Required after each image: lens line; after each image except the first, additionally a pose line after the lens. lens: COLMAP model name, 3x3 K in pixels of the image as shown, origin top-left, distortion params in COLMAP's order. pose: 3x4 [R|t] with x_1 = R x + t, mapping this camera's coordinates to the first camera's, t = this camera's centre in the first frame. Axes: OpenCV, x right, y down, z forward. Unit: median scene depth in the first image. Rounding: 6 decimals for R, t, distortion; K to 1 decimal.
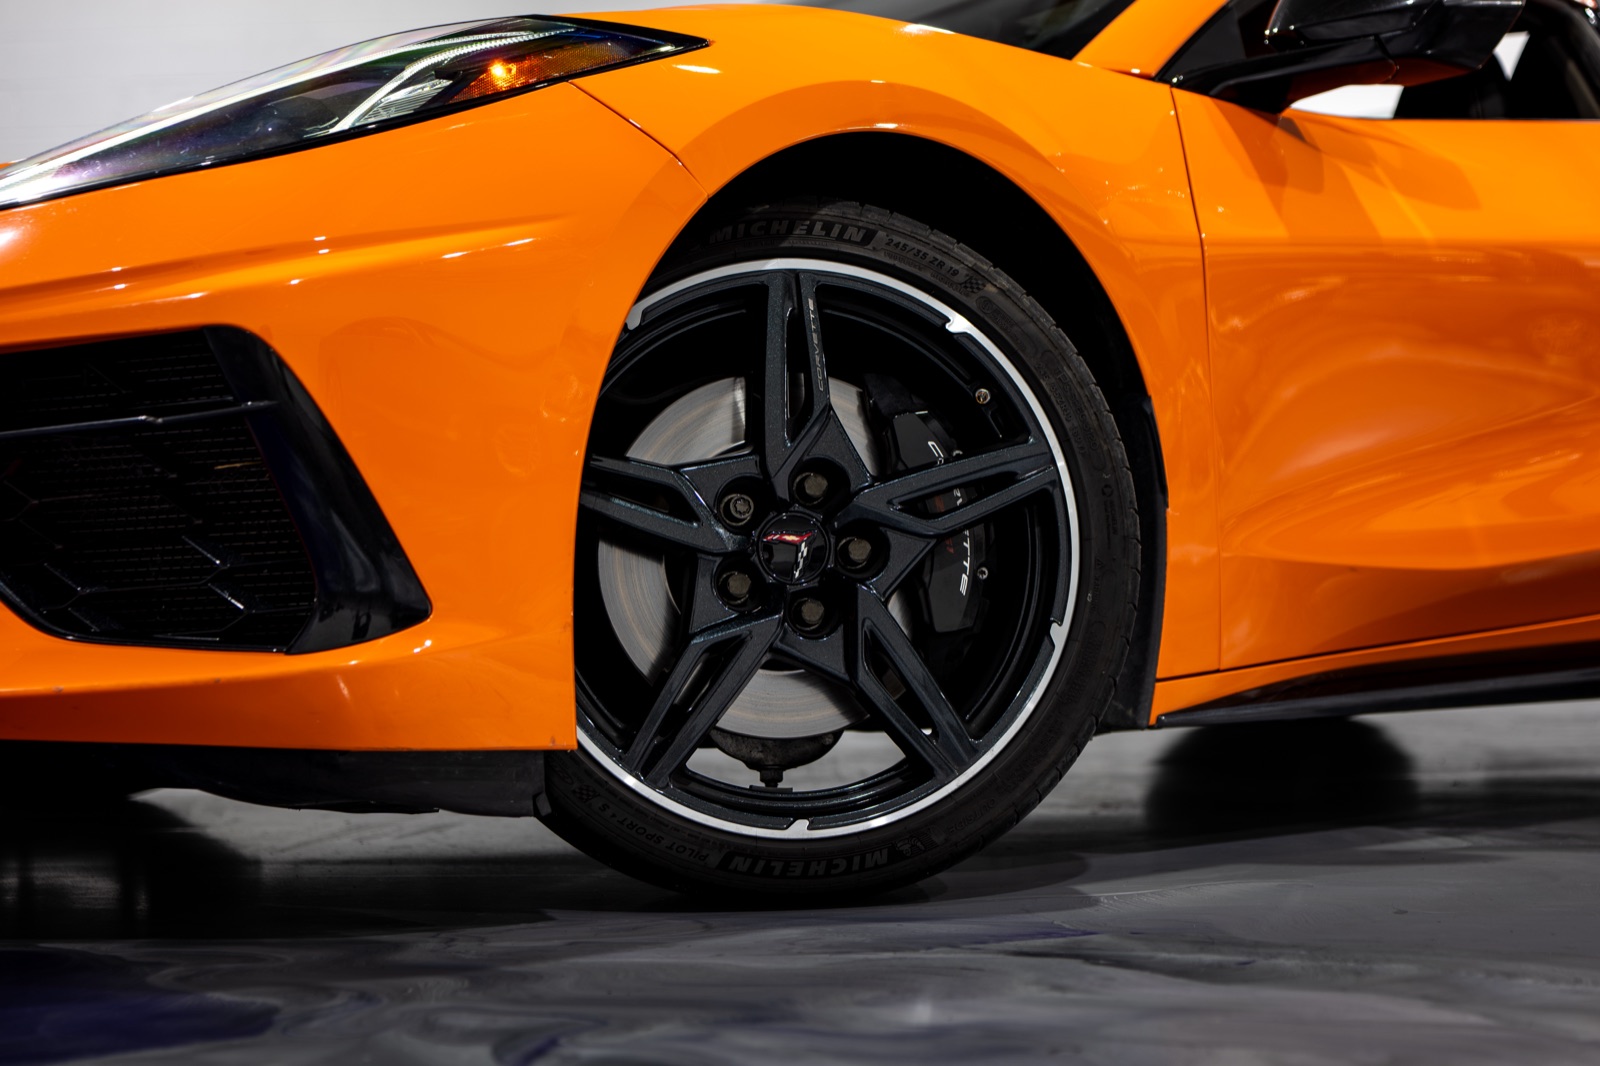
lens RADIAL K [[2657.3, 0, 802.9], [0, 2657.3, 564.7], [0, 0, 1]] dist [-0.014876, 0.144499]
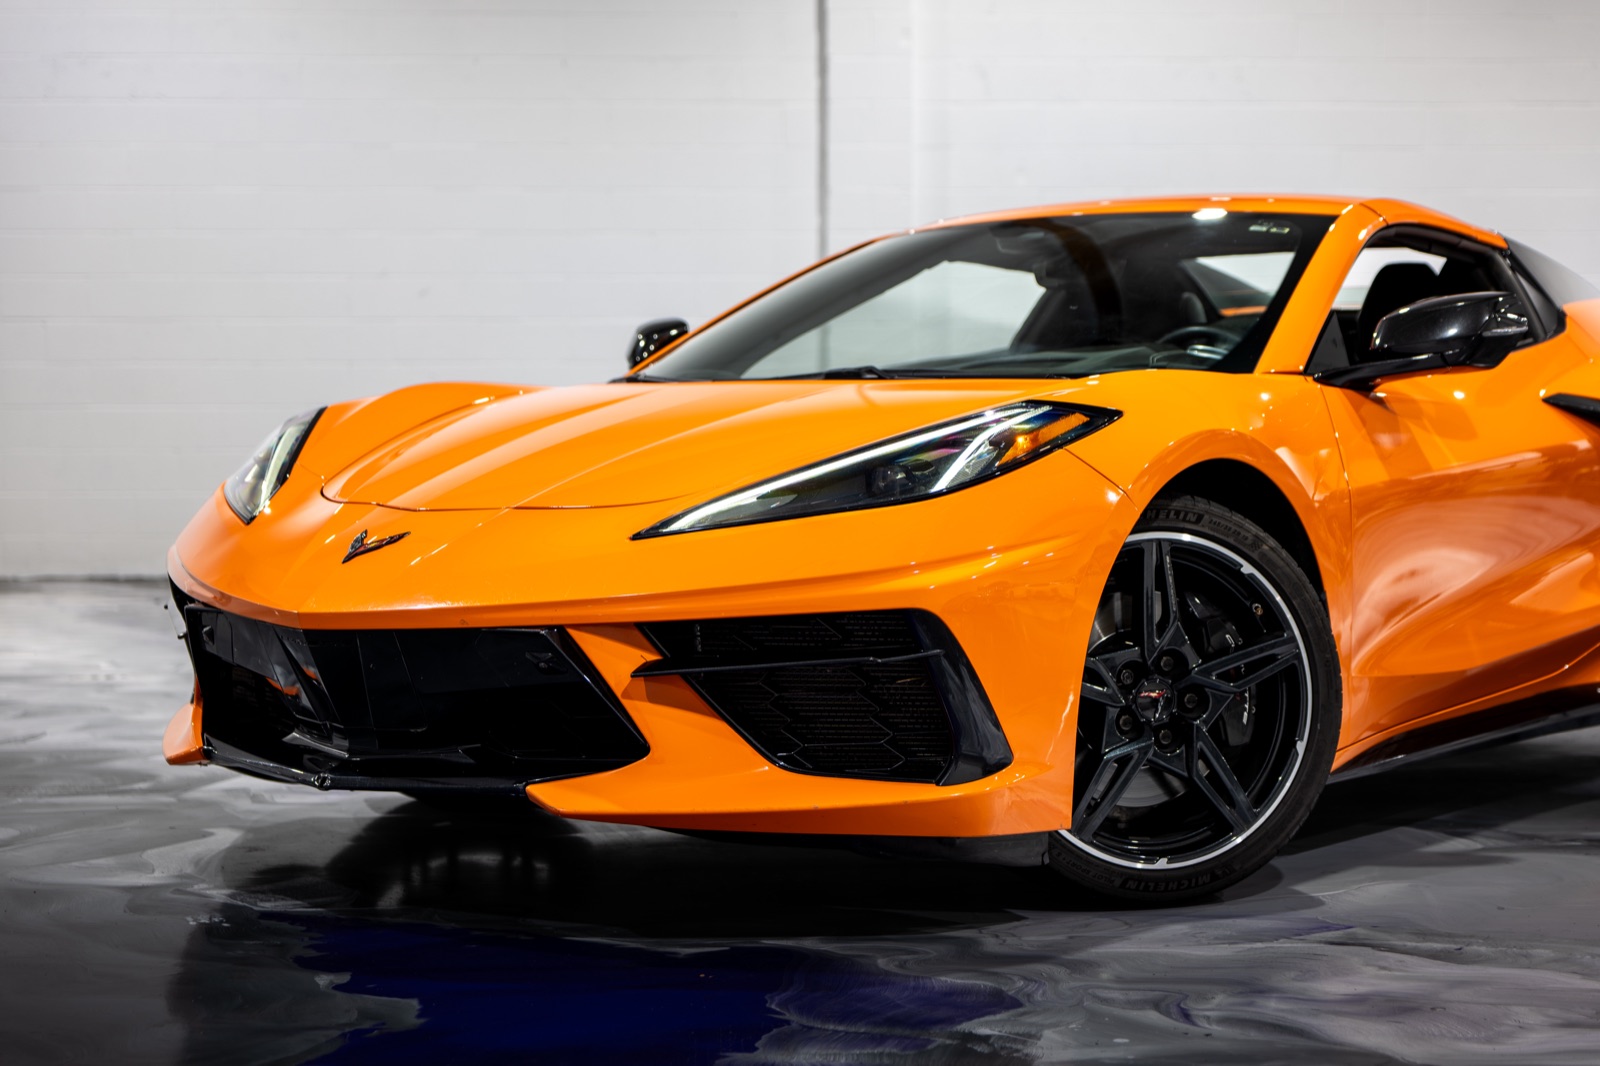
lens RADIAL K [[2657.3, 0, 802.9], [0, 2657.3, 564.7], [0, 0, 1]] dist [-0.014876, 0.144499]
pose [[0.991093, 0.000984, 0.133168, -0.458100], [-0.009118, 0.998128, 0.060484, -0.195377], [-0.132859, -0.061160, 0.989246, -0.665617]]
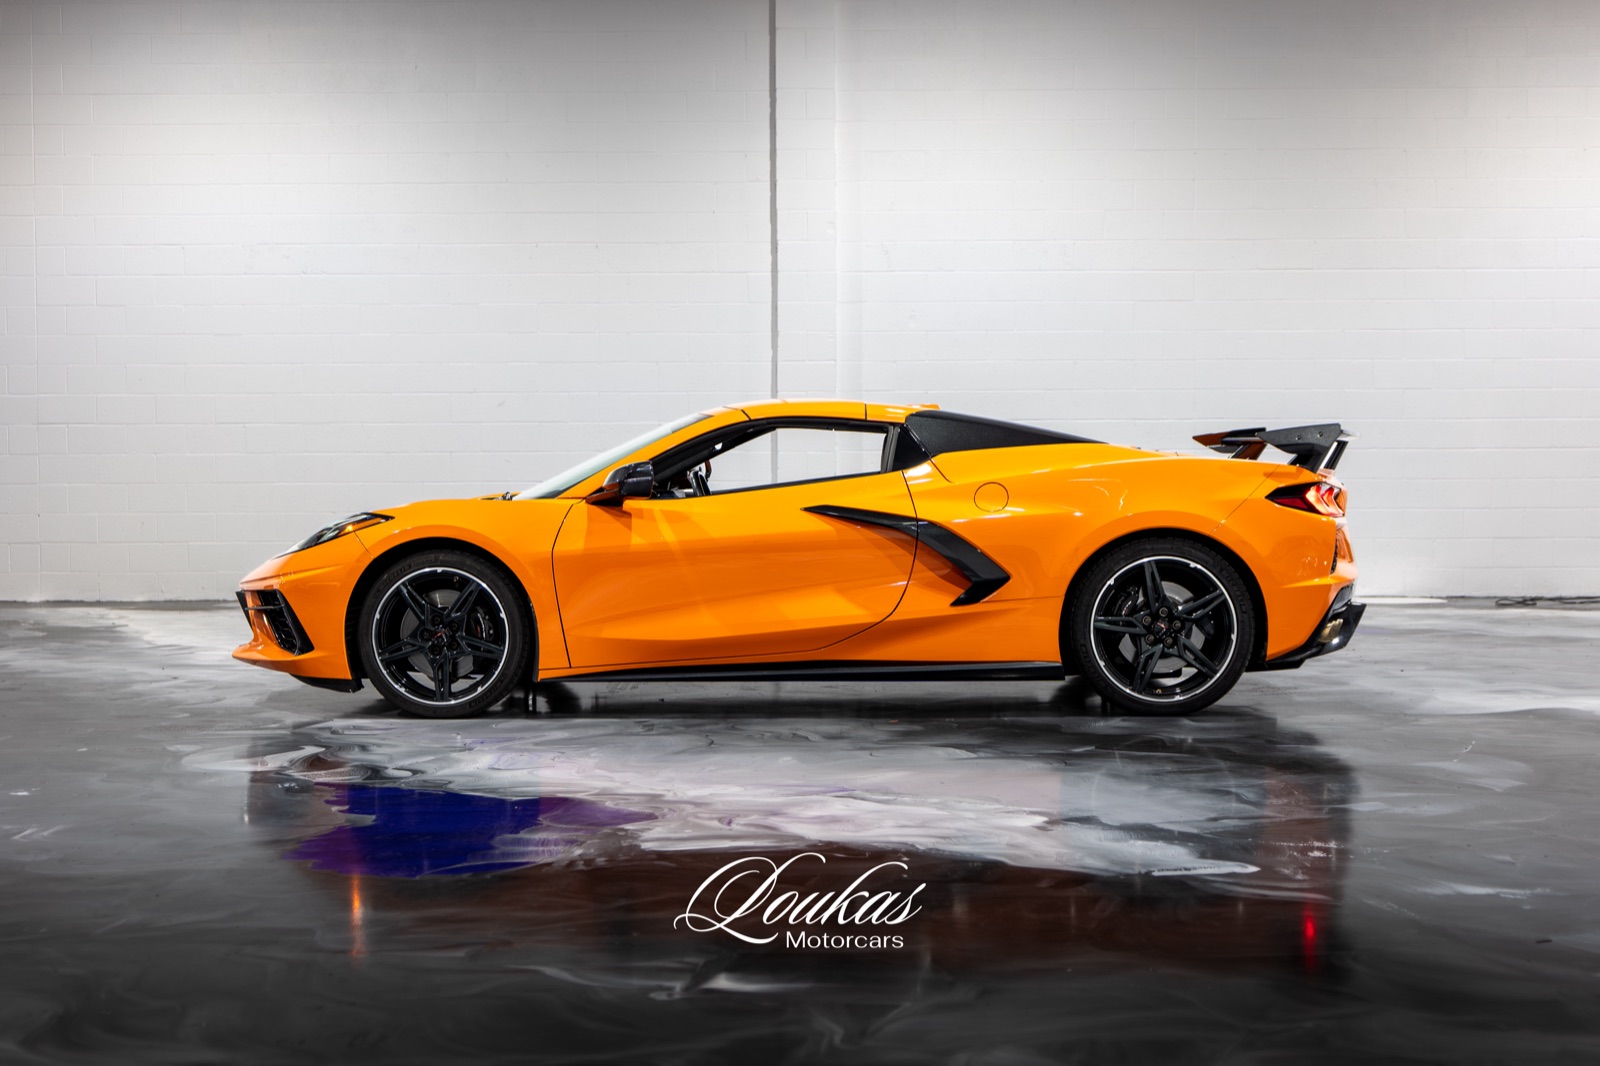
lens RADIAL K [[2240.4, 0, 800.0], [0, 2240.4, 533.0], [0, 0, 1]] dist [-0.017179, -0.010570]
pose [[0.996215, 0.003264, 0.086860, -0.207524], [-0.006848, 0.999136, 0.040994, -0.305076], [-0.086651, -0.041434, 0.995377, -1.832689]]
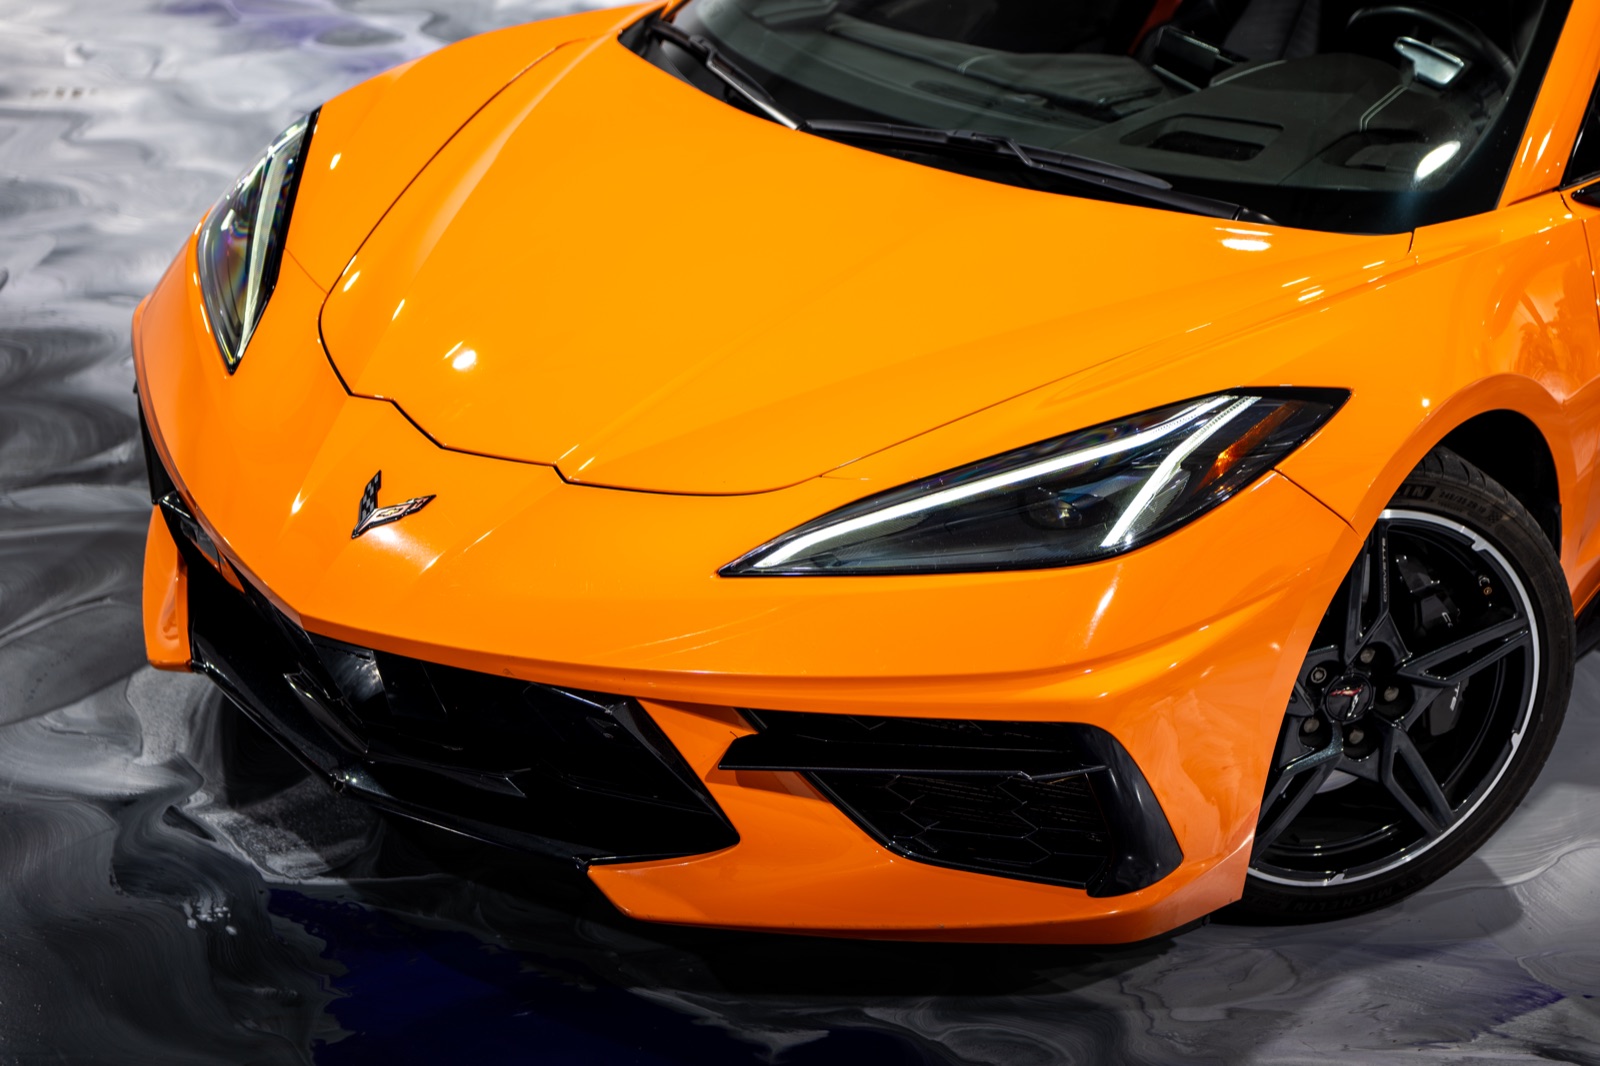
lens RADIAL K [[2657.3, 0, 802.9], [0, 2657.3, 564.7], [0, 0, 1]] dist [-0.014876, 0.144499]
pose [[0.991634, -0.022507, 0.127103, -0.468308], [-0.035330, 0.899755, 0.434962, -0.672325], [-0.124151, -0.435814, 0.891433, -0.191221]]
